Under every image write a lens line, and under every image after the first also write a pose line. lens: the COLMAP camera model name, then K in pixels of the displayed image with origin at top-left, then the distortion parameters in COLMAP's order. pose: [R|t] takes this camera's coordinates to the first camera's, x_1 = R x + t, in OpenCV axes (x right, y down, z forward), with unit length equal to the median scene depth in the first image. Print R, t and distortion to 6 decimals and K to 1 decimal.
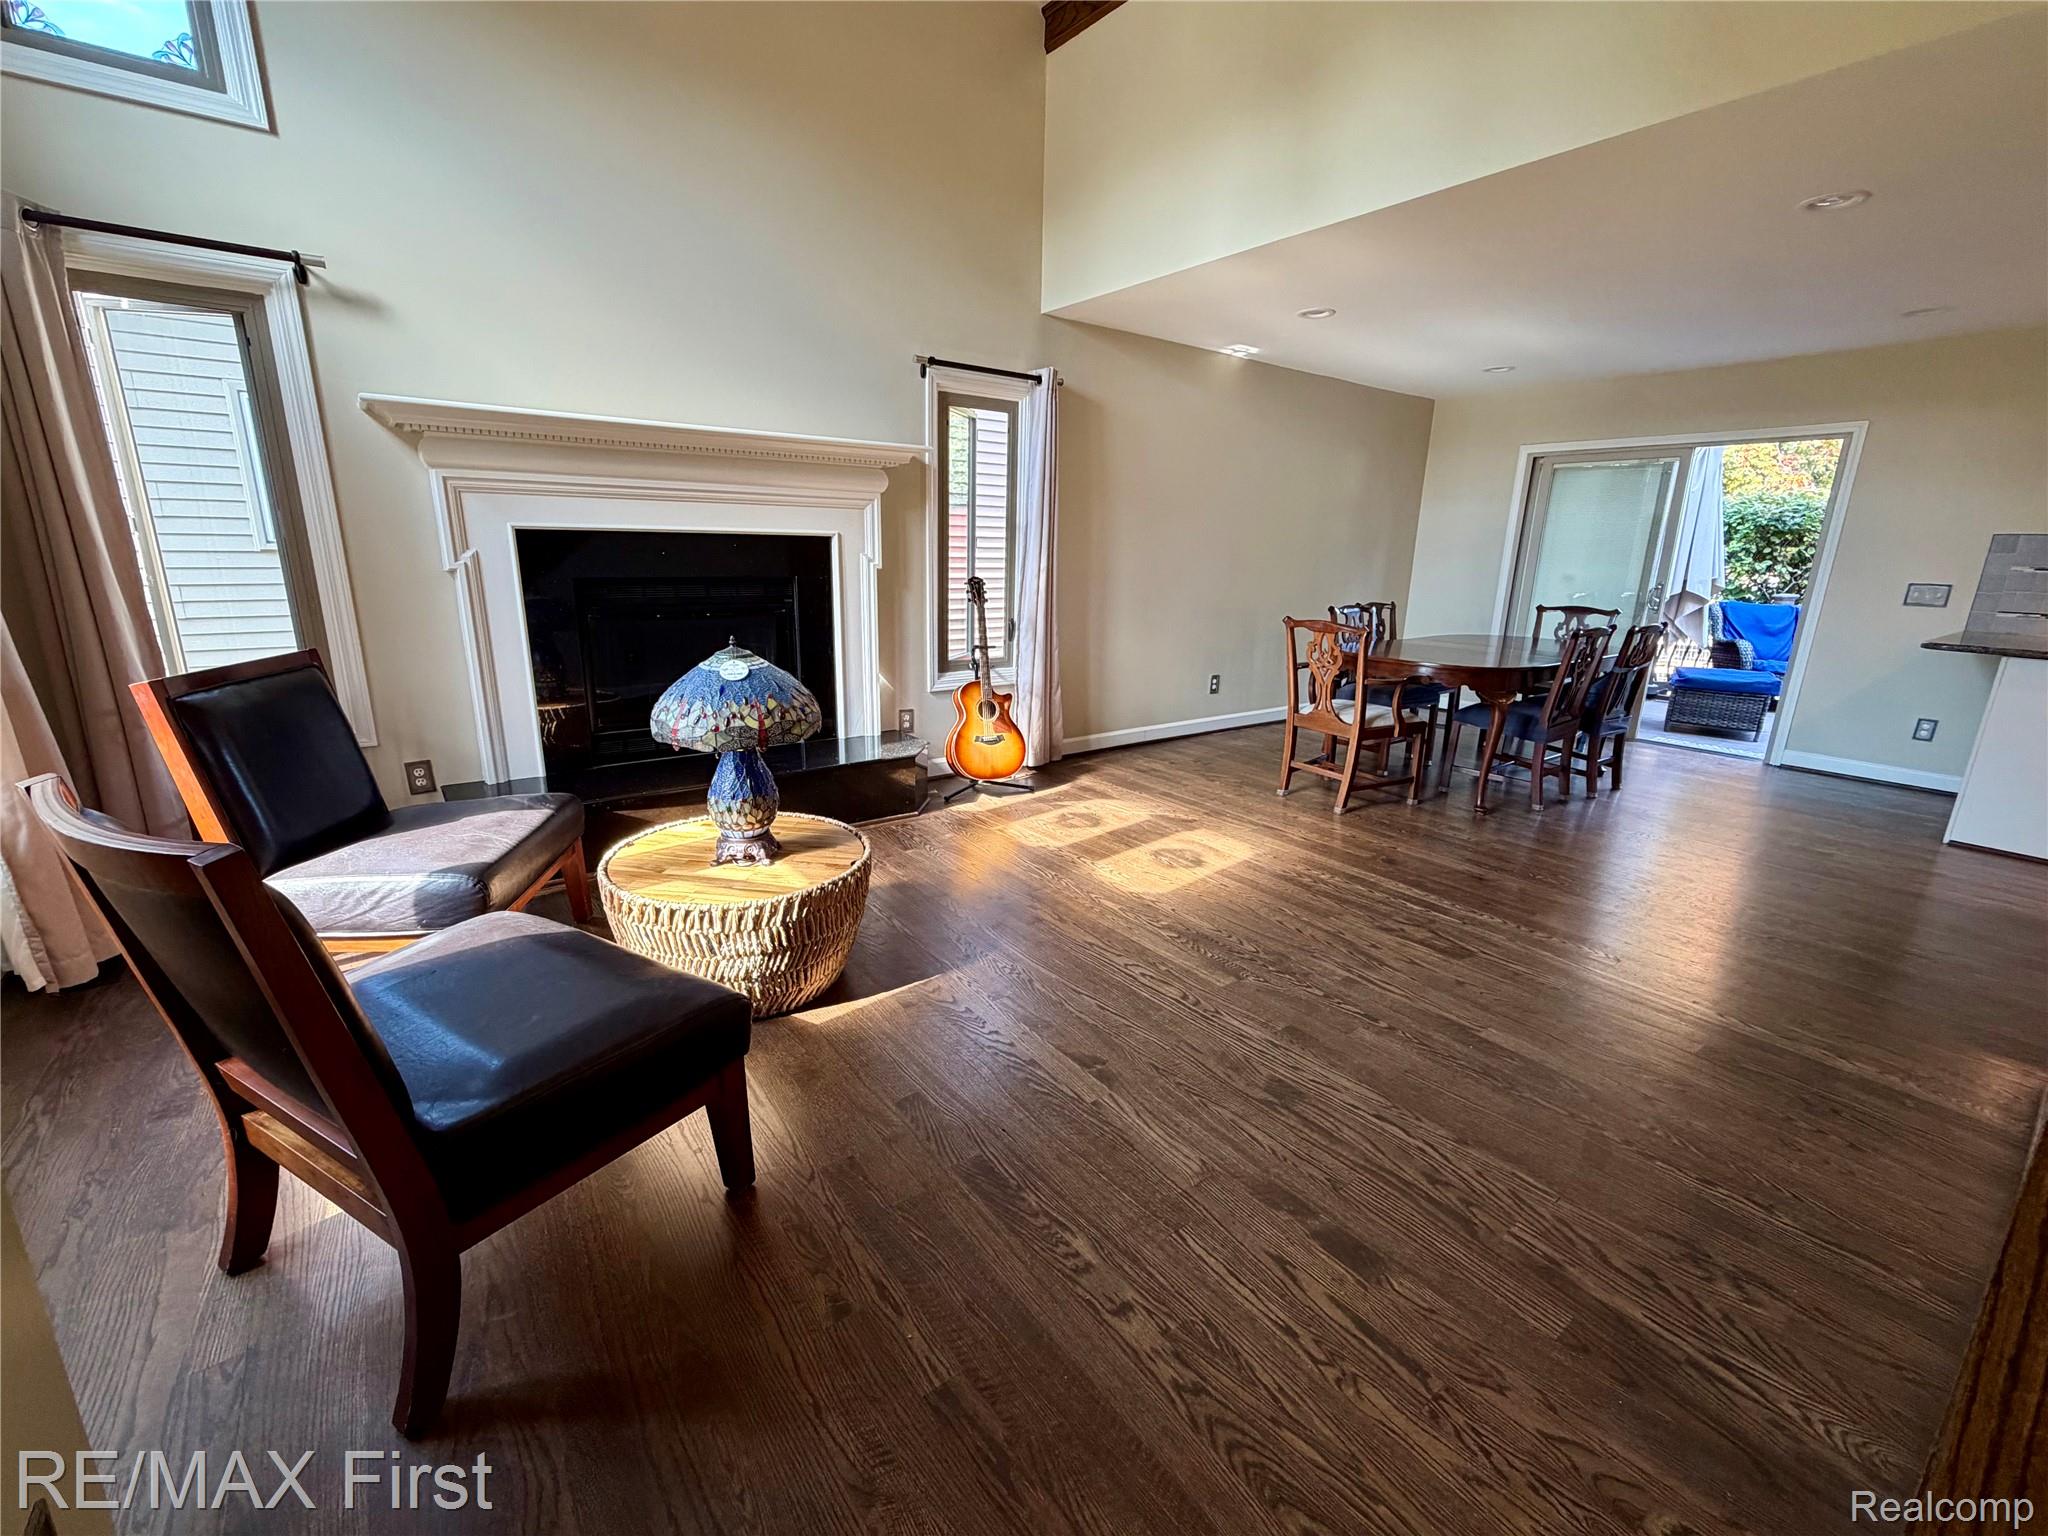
lens RADIAL K [[847.7, 0, 1012.5], [0, 847.7, 777.5], [0, 0, 1]] dist [0.000695, -0.000052]
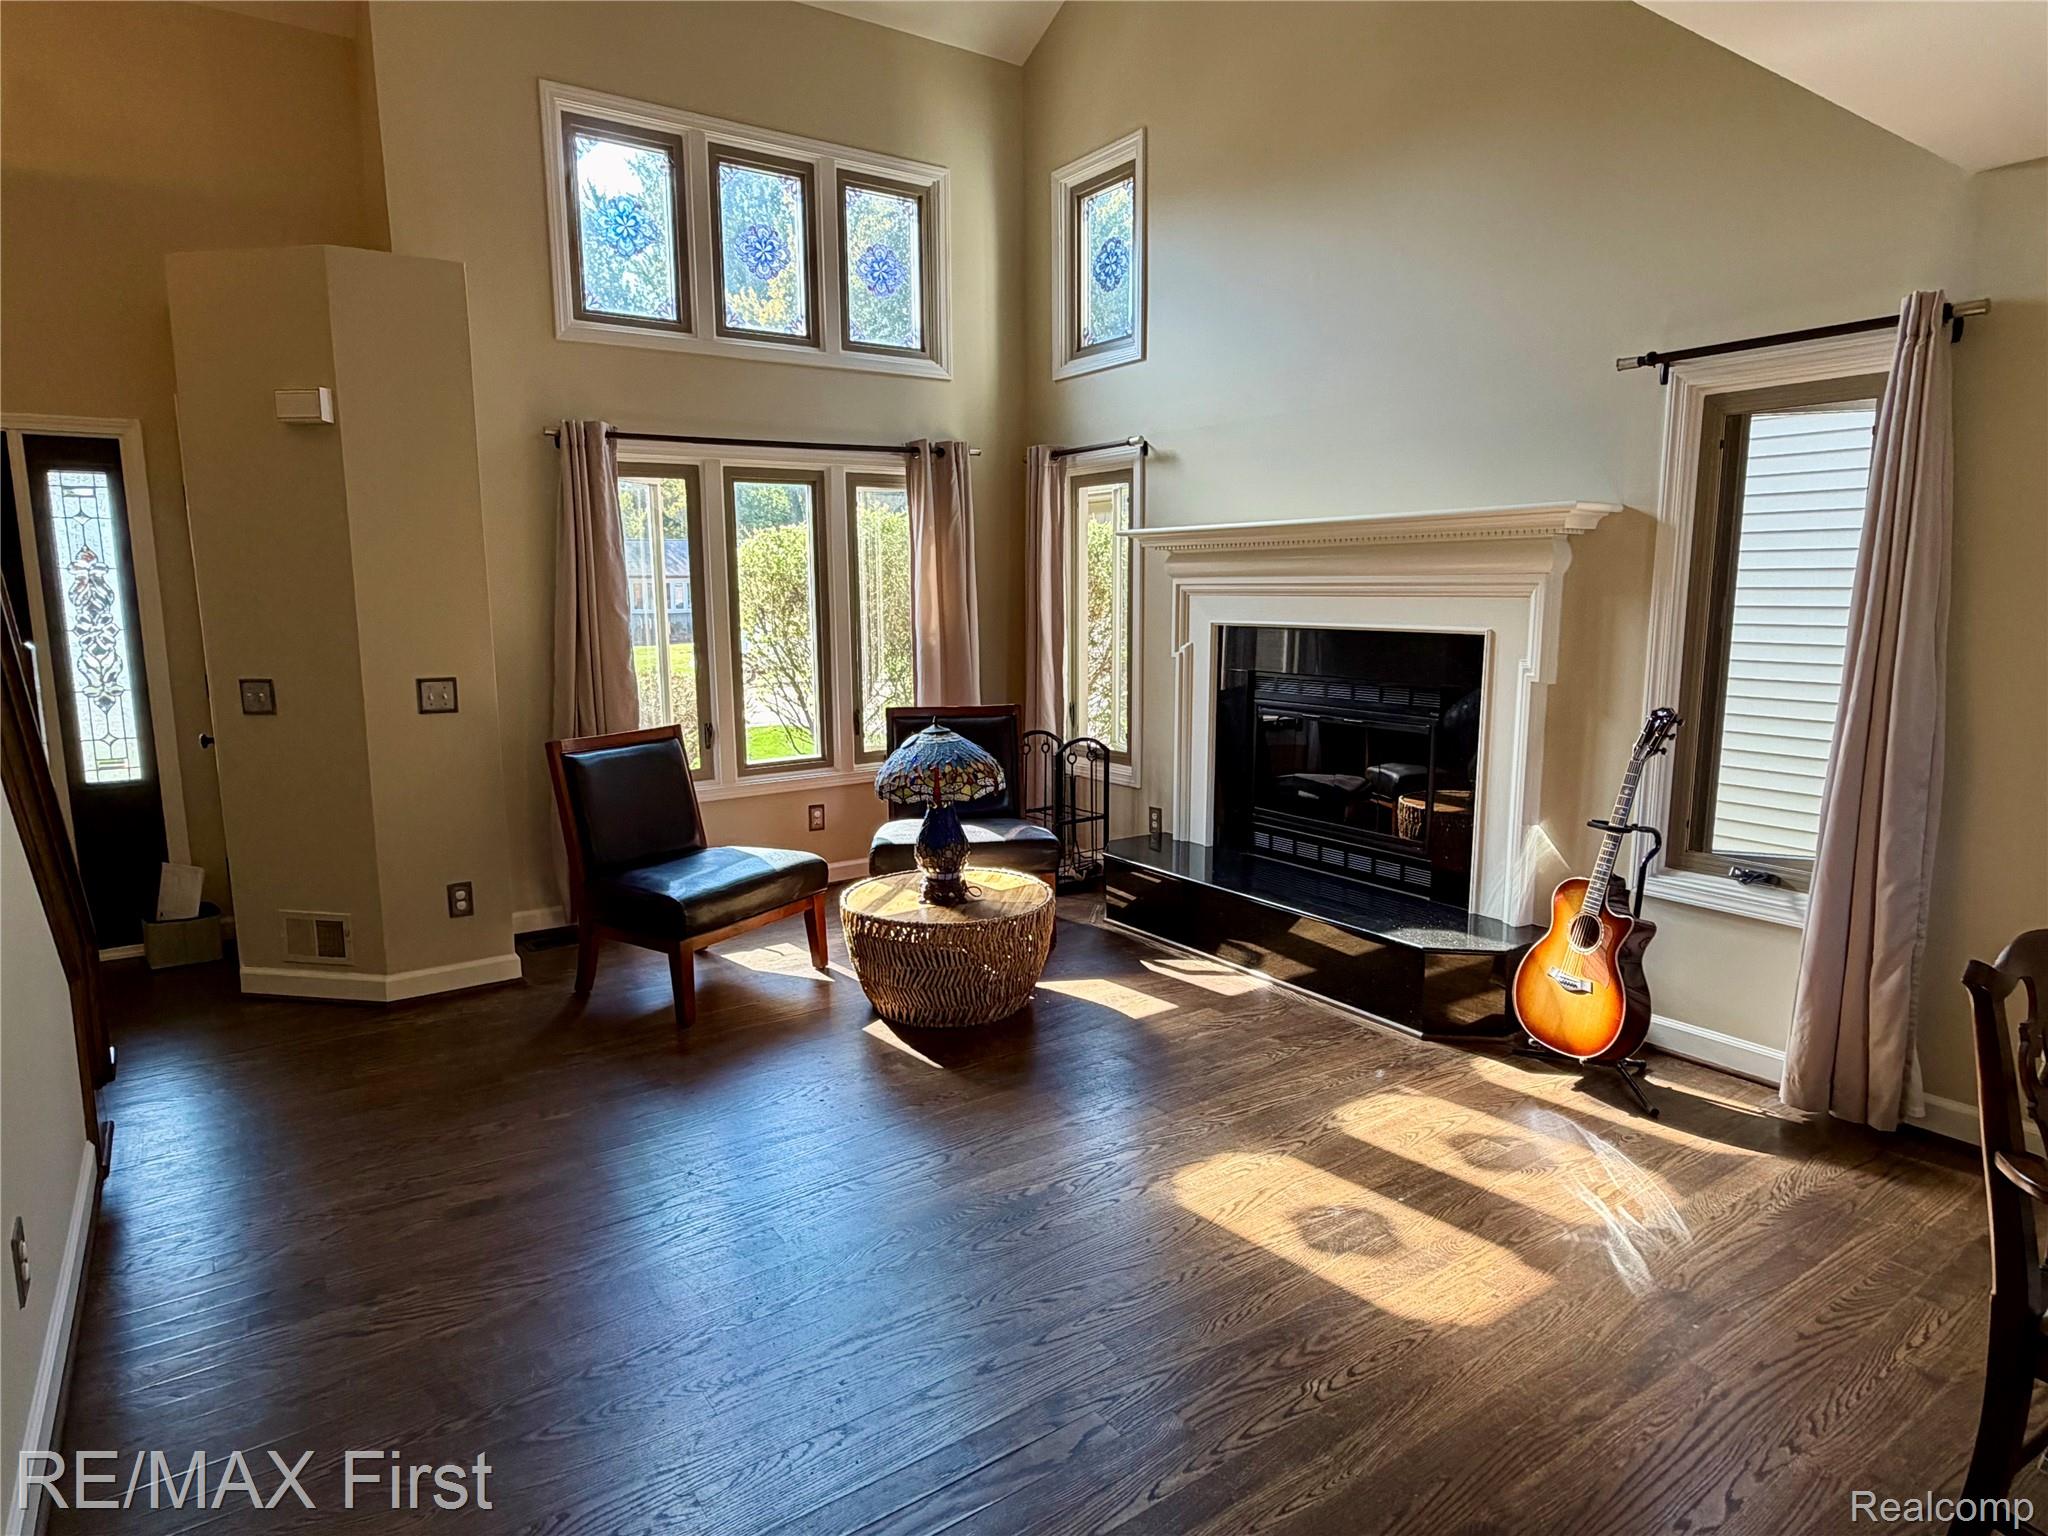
lens RADIAL K [[1174.7, 0, 1015.6], [0, 1174.7, 764.2], [0, 0, 1]] dist [-0.004956, 0.008687]
pose [[-0.028966, 0.131430, -0.990902, 0.833452], [-0.260693, 0.956018, 0.134423, -0.215758], [0.964987, 0.262215, 0.006571, 0.657170]]
